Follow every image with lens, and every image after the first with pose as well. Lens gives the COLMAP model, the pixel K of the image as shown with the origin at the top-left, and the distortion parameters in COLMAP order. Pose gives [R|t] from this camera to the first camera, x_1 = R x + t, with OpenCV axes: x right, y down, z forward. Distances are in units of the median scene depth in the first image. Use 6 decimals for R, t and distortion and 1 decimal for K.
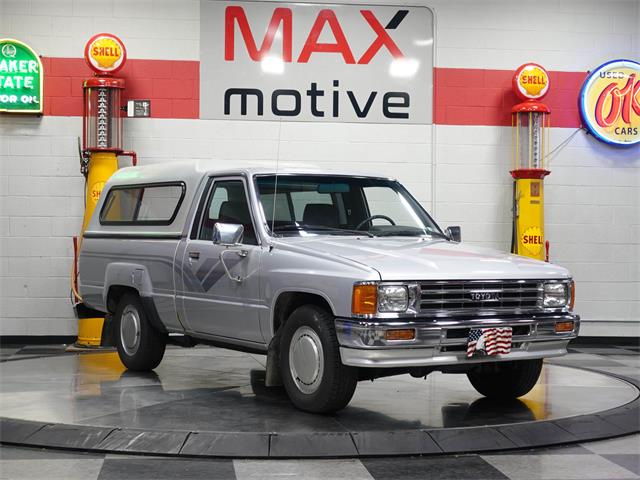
lens RADIAL K [[1193.9, 0, 320.0], [0, 1193.9, 240.0], [0, 0, 1]] dist [0.003124, -0.061699]
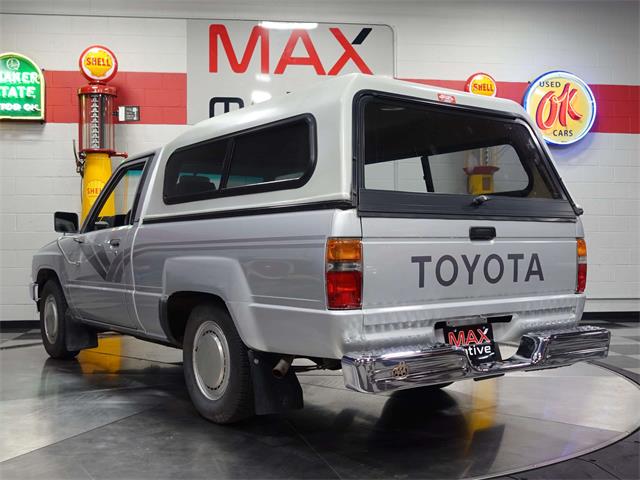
lens RADIAL K [[726.6, 0, 312.1], [0, 726.6, 240.2], [0, 0, 1]] dist [-0.032556, 0.004514]
pose [[0.999856, -0.013235, 0.010592, 0.007783], [0.013223, 0.999912, 0.001191, 0.007933], [-0.010607, -0.001051, 0.999943, 0.326706]]
